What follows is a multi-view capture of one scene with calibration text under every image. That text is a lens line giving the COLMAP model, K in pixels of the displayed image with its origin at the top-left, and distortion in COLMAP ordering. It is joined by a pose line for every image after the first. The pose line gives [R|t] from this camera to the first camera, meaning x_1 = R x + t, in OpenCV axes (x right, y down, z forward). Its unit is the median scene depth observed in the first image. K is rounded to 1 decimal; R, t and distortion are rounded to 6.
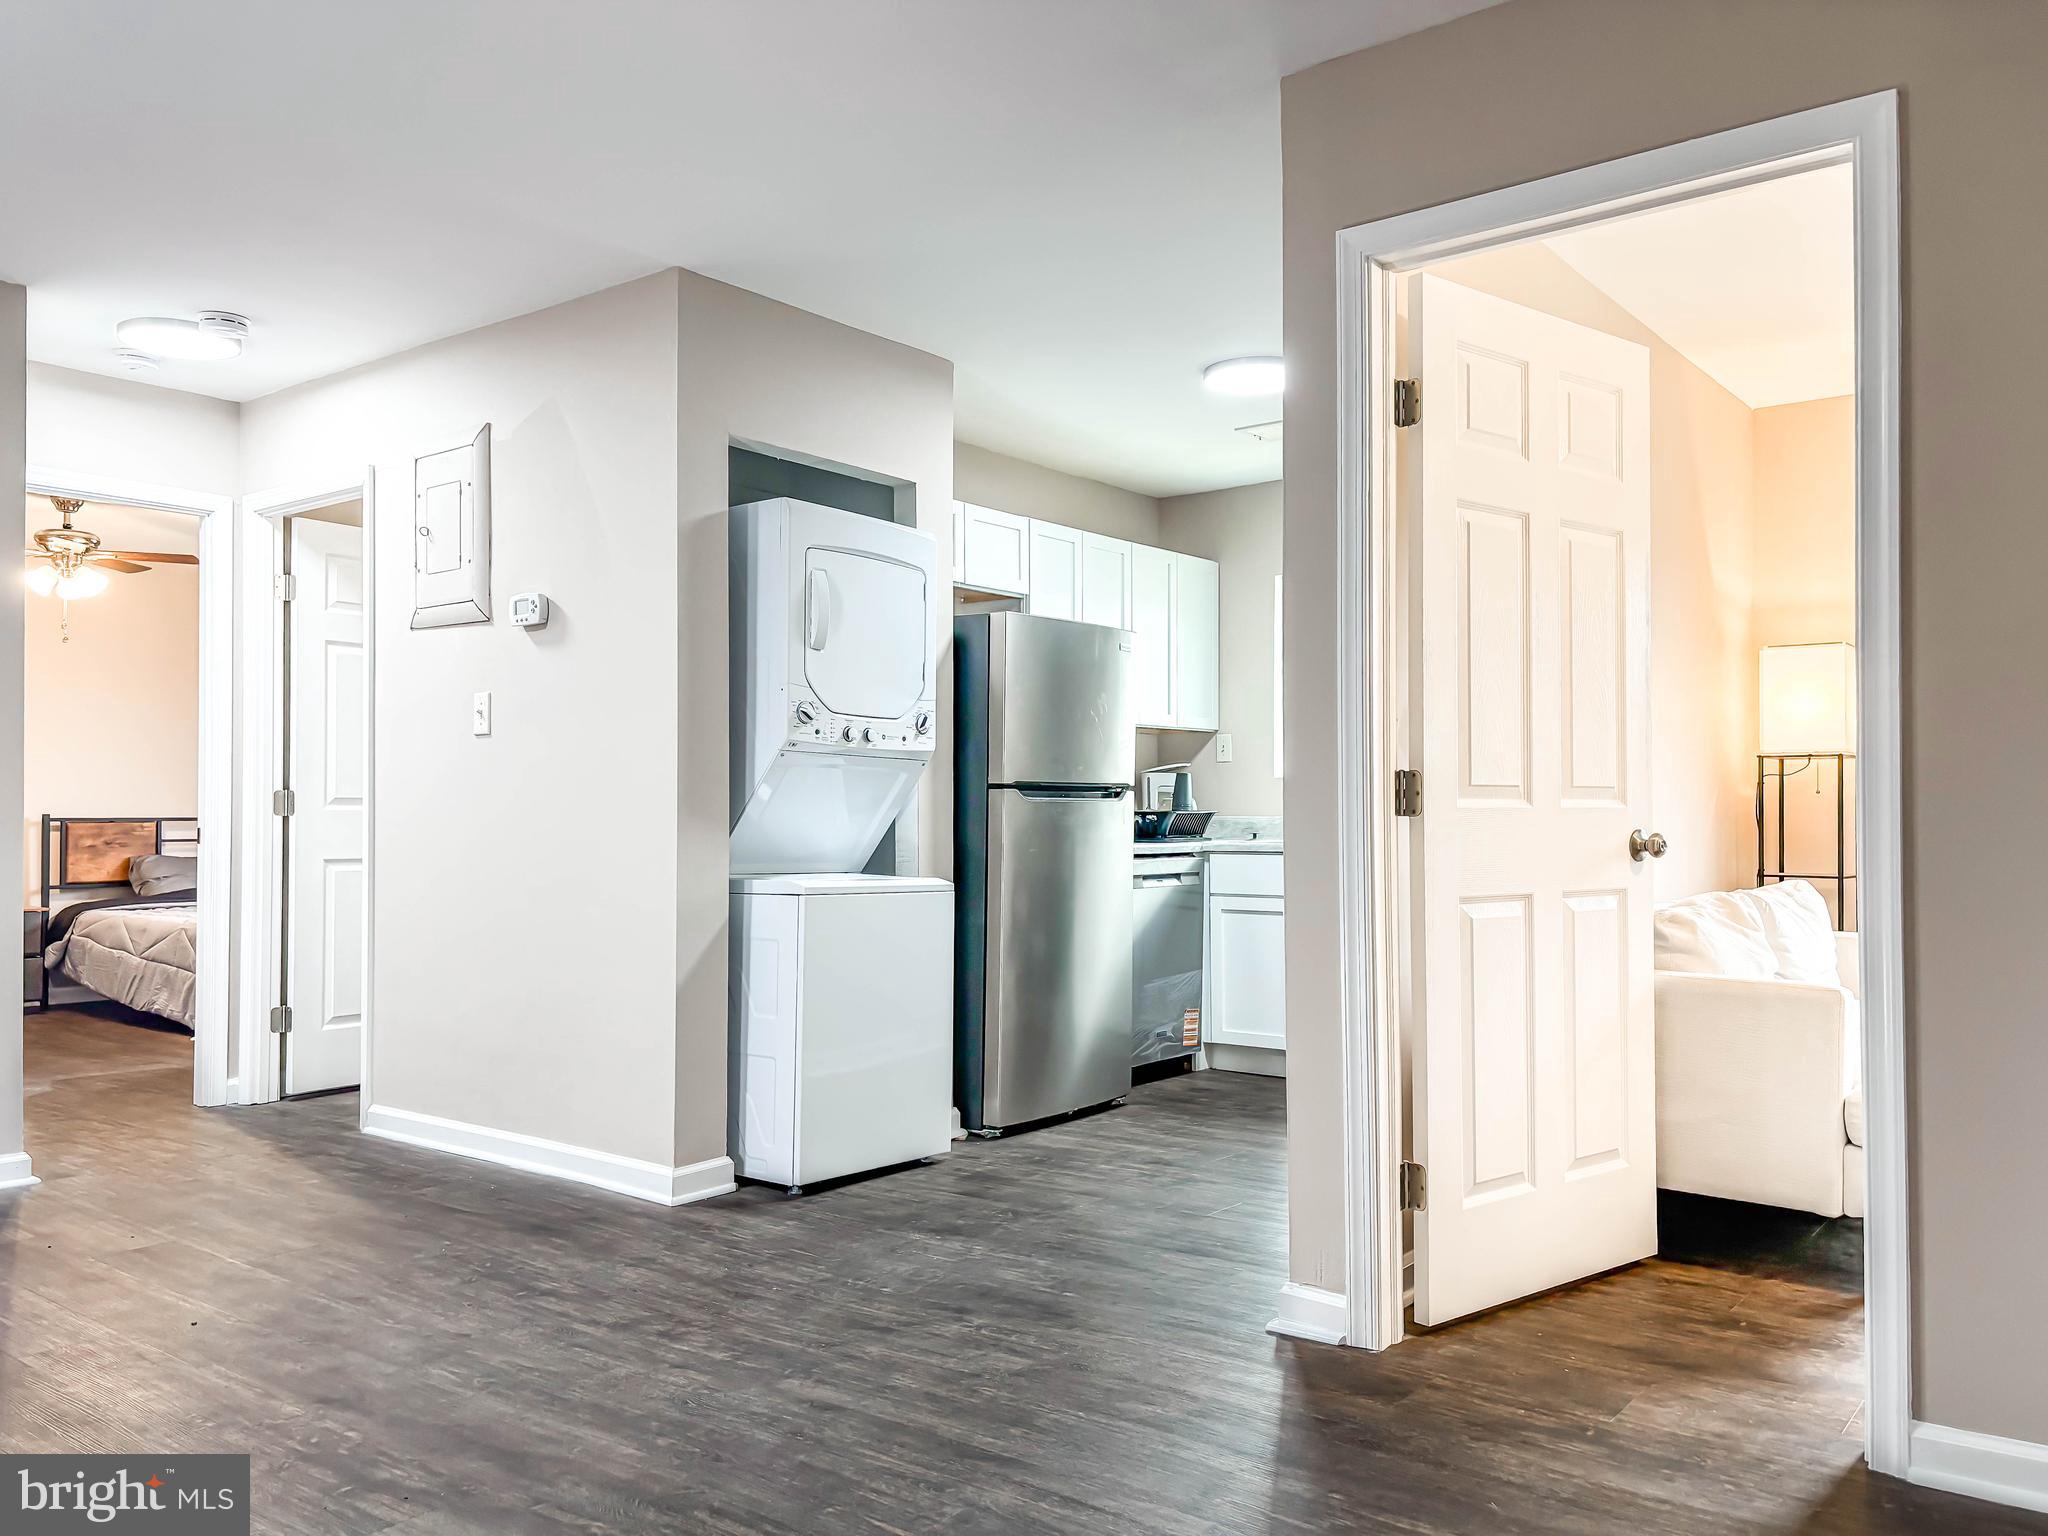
lens RADIAL K [[1576.5, 0, 1135.9], [0, 1576.5, 801.9], [0, 0, 1]] dist [0.038463, -0.033989]
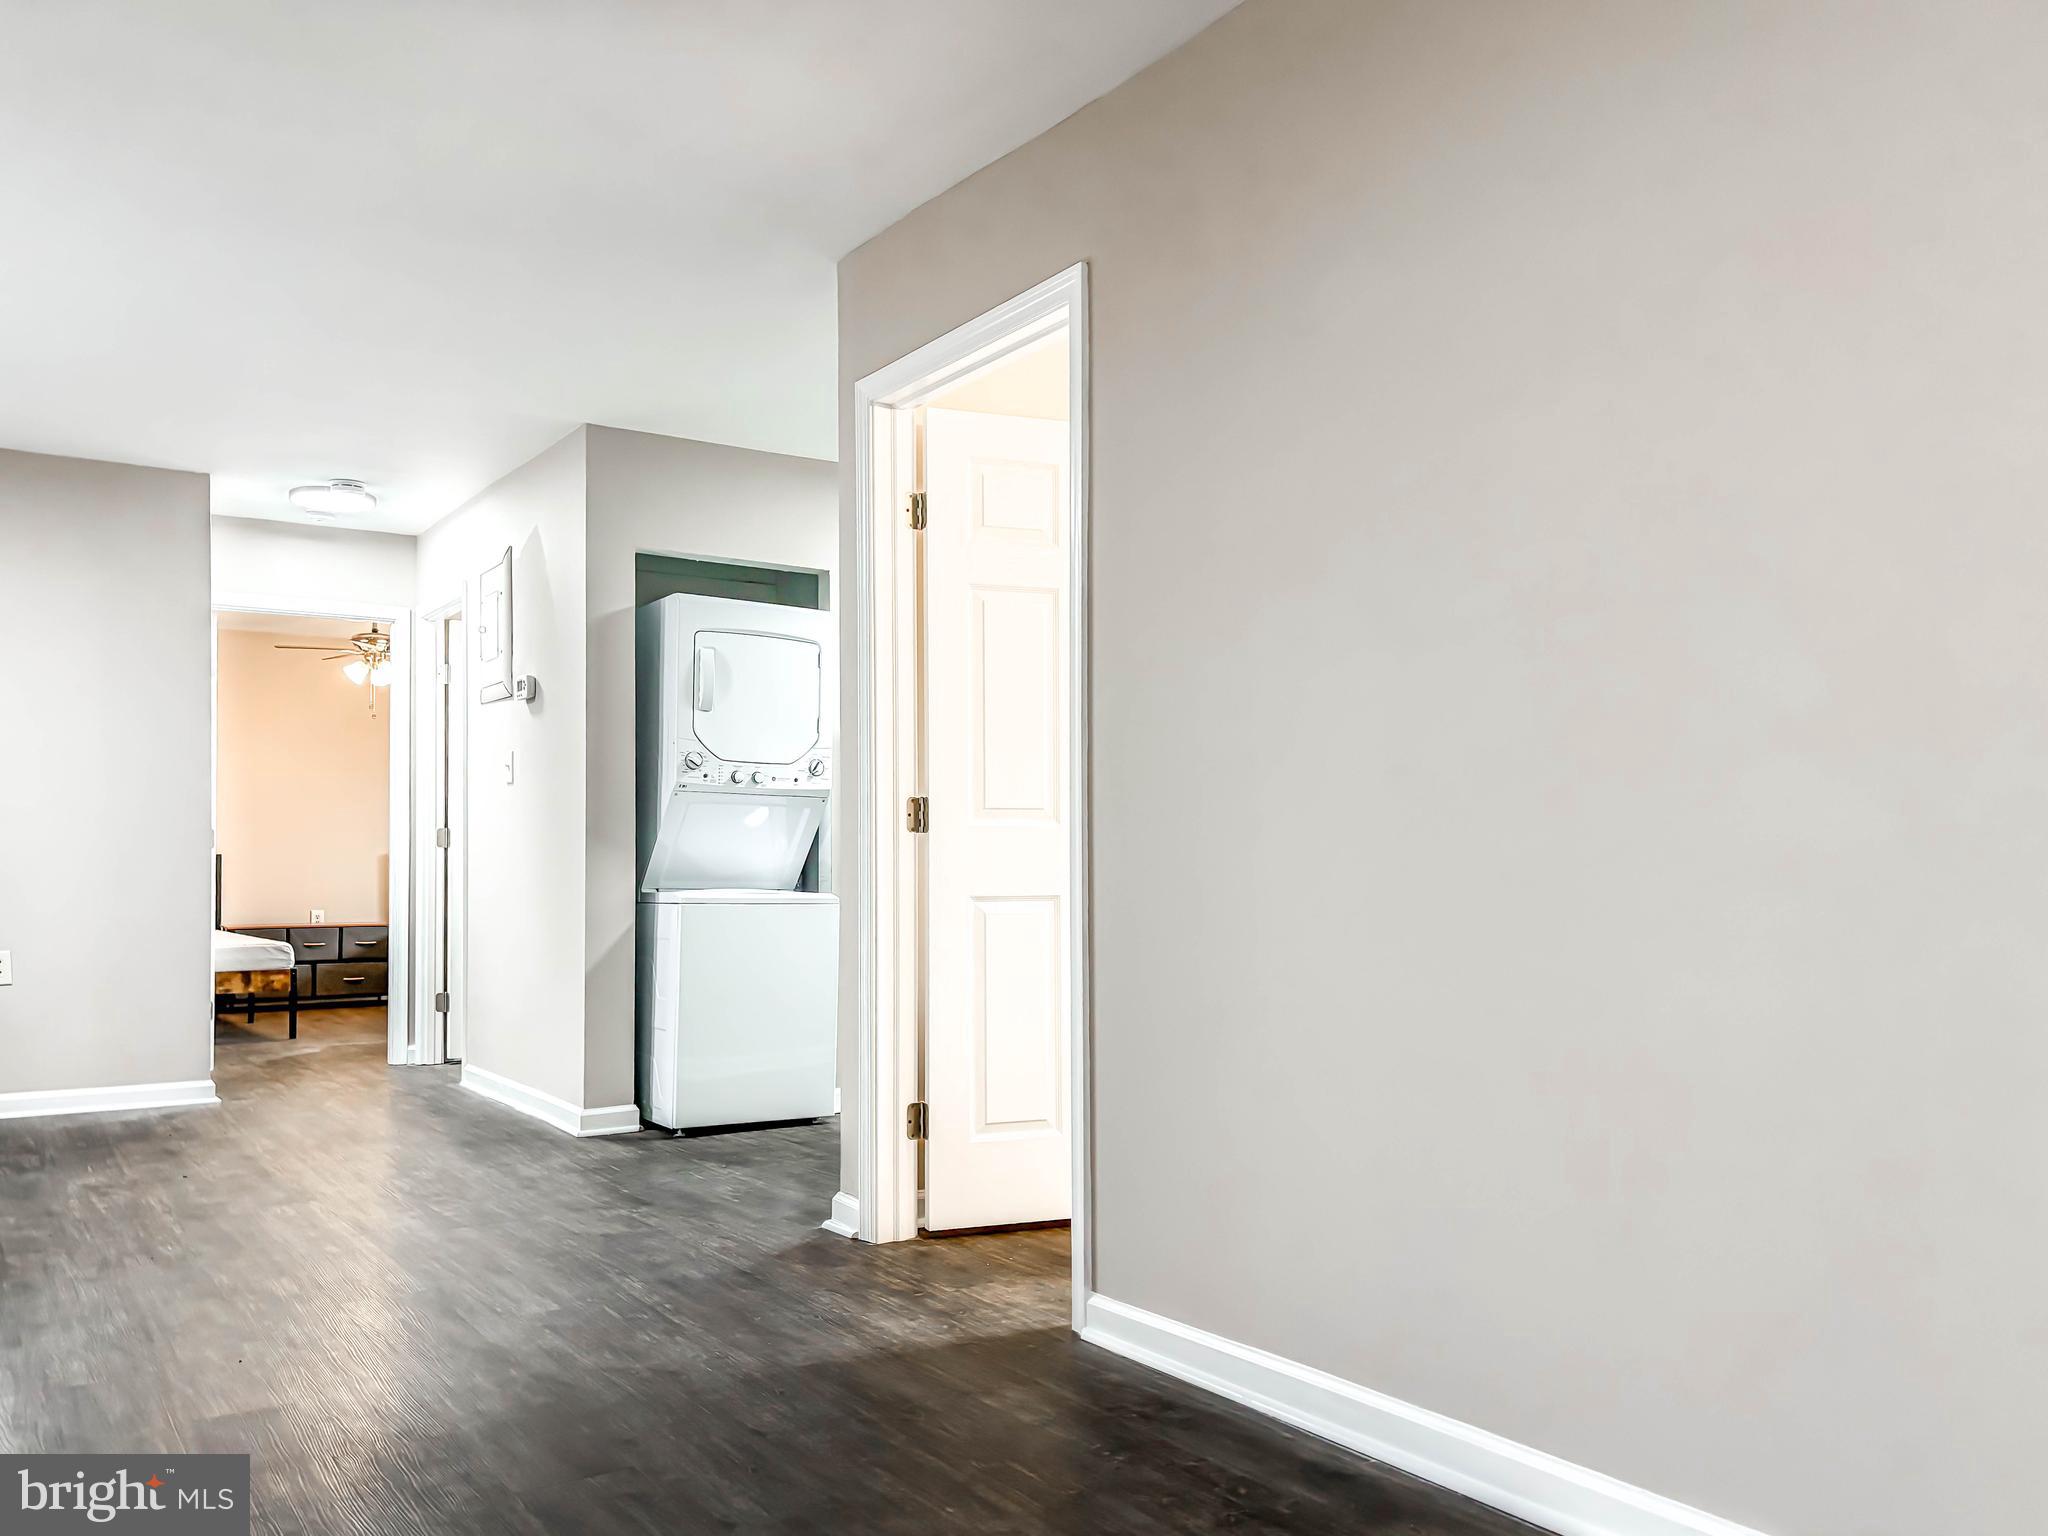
lens RADIAL K [[1592.6, 0, 1108.7], [0, 1592.6, 841.0], [0, 0, 1]] dist [0.026963, -0.002757]
pose [[0.954497, -0.006104, -0.298157, 0.511234], [0.004829, 0.999976, -0.005014, 0.016827], [0.298180, 0.003346, 0.954504, -0.135580]]
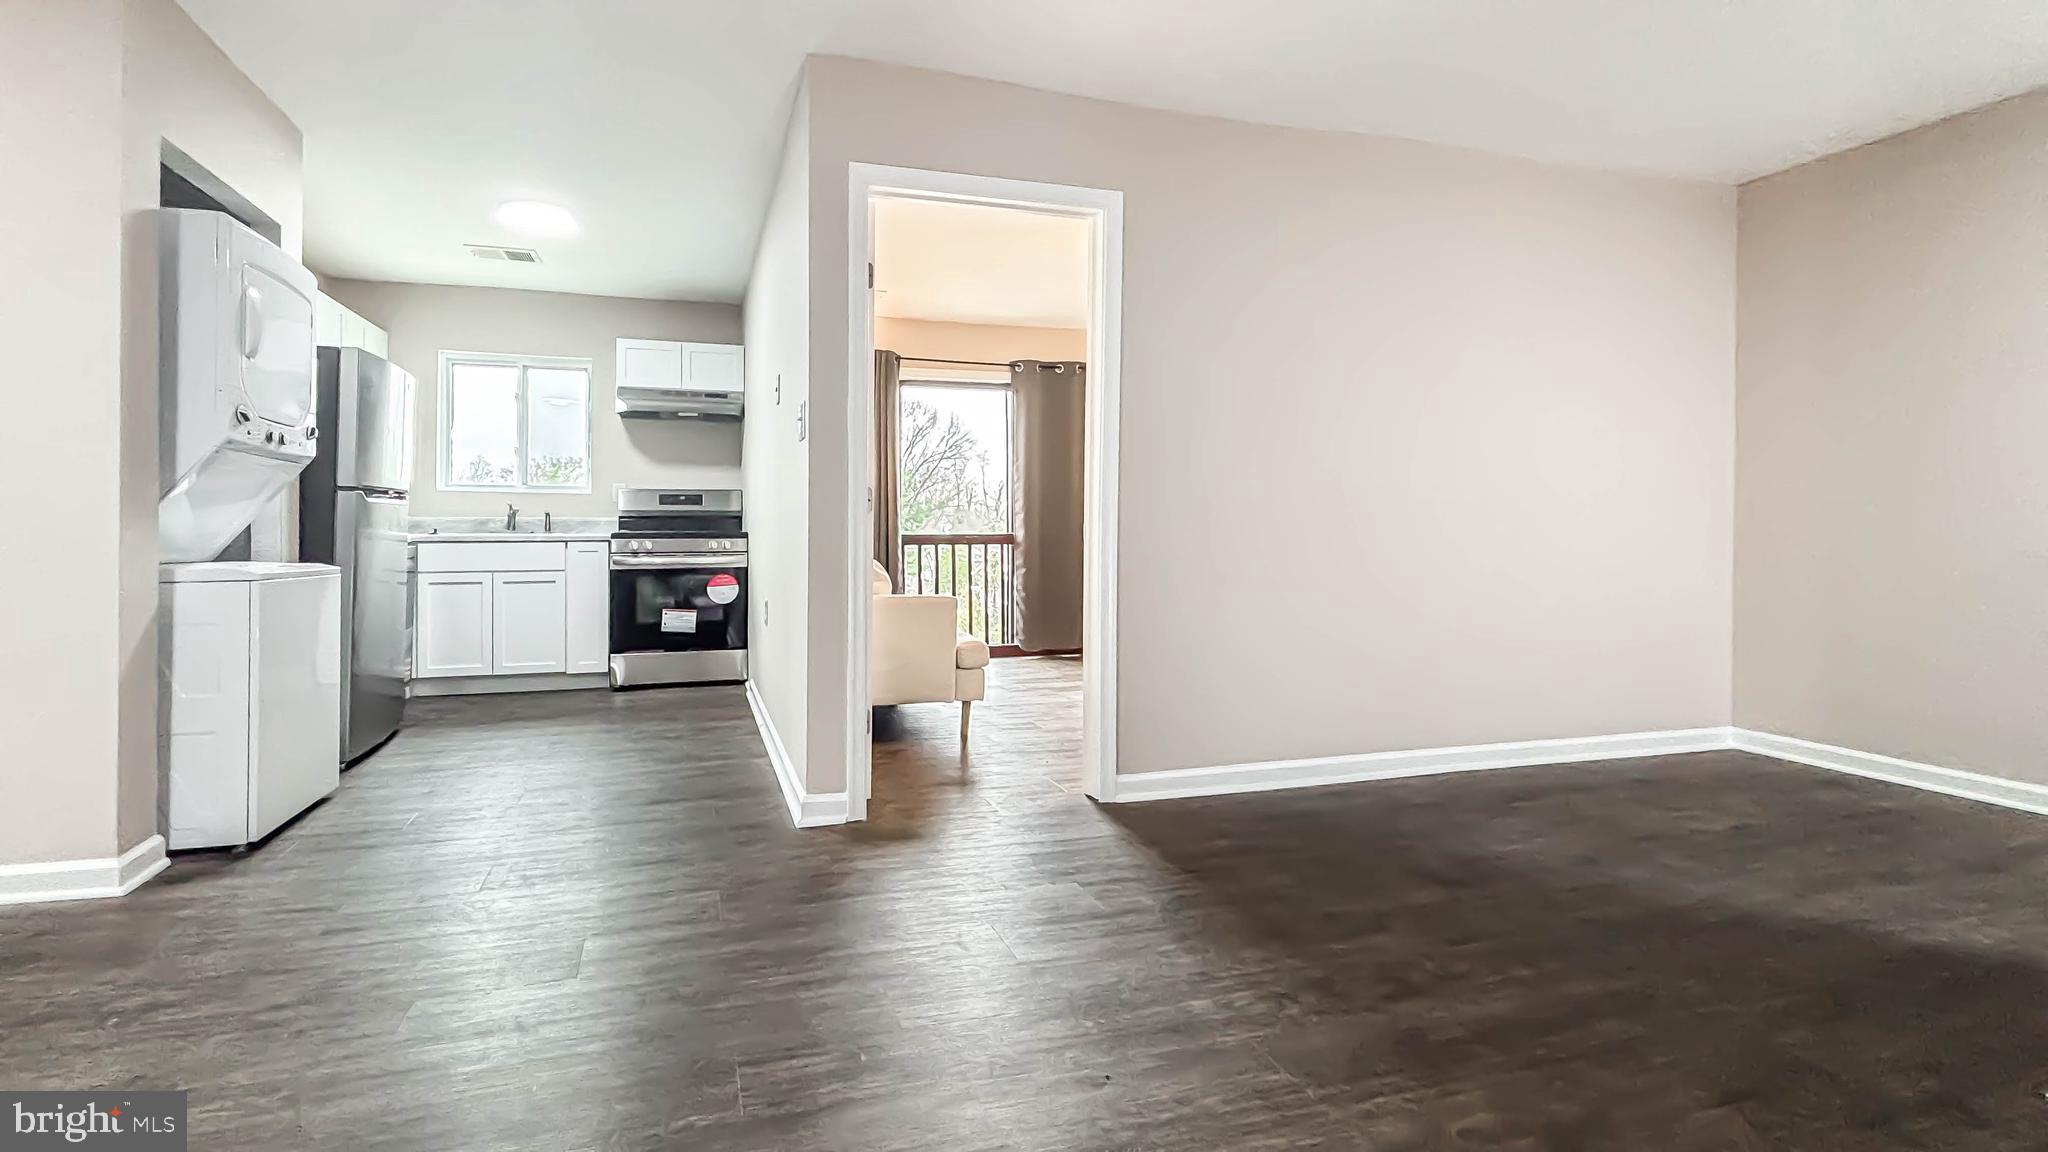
lens RADIAL K [[851.3, 0, 913.0], [0, 851.3, 511.8], [0, 0, 1]] dist [0.000269, -0.000084]
pose [[0.630689, 0.012468, 0.775936, -0.386352], [-0.006013, 0.999919, -0.011180, 0.015902], [-0.776013, 0.002386, 0.630713, 0.268966]]
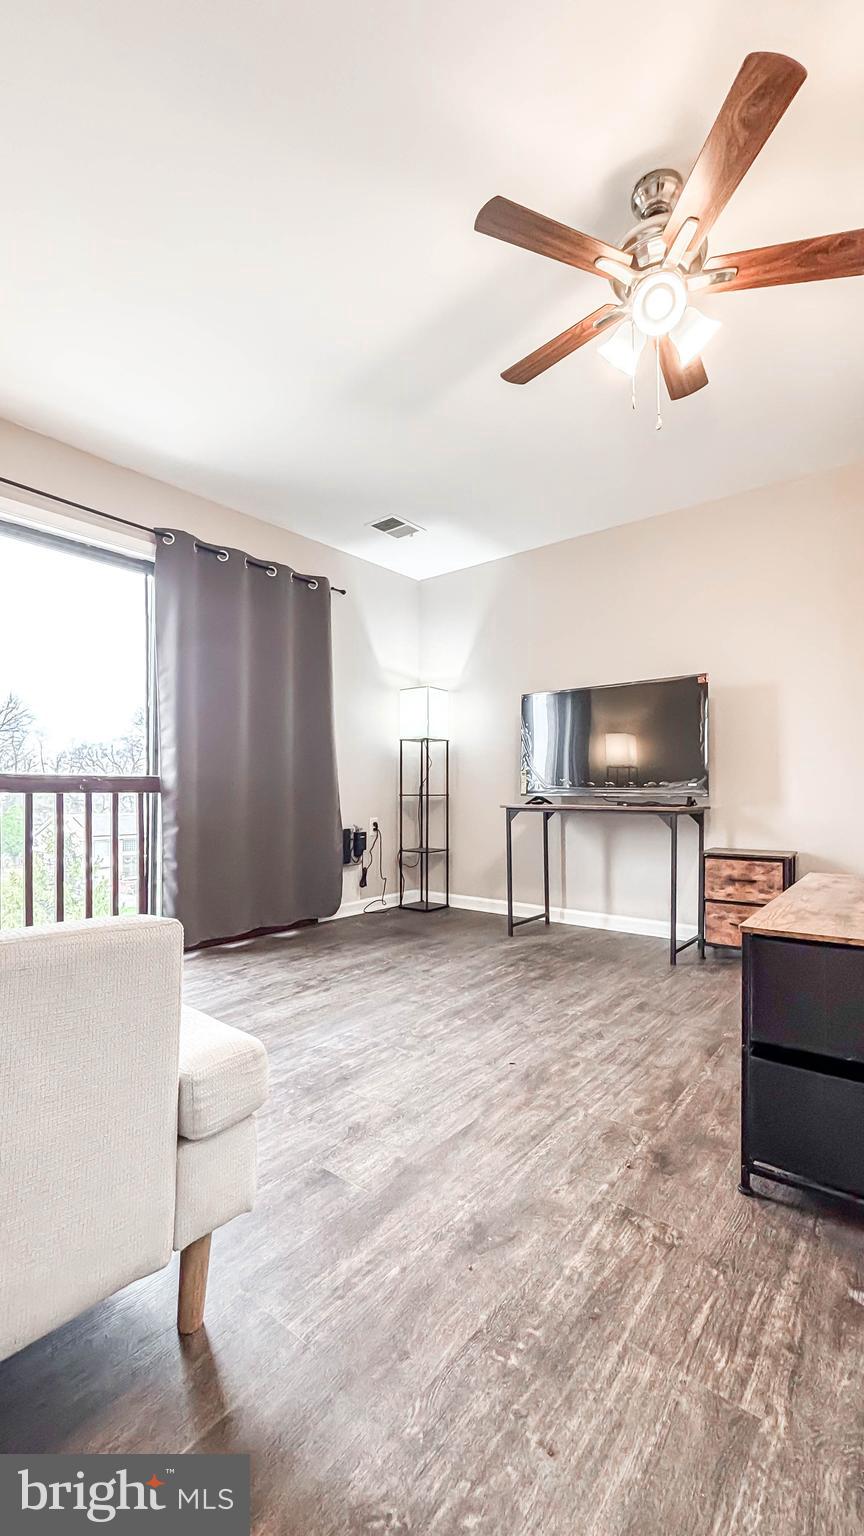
lens RADIAL K [[638.3, 0, 441.7], [0, 638.3, 777.9], [0, 0, 1]] dist [-0.000302, -0.000342]
pose [[0.035595, 0.024049, 0.999077, 0.150132], [-0.013152, 0.999635, -0.023594, 0.052814], [-0.999280, -0.012300, 0.035899, 0.722188]]
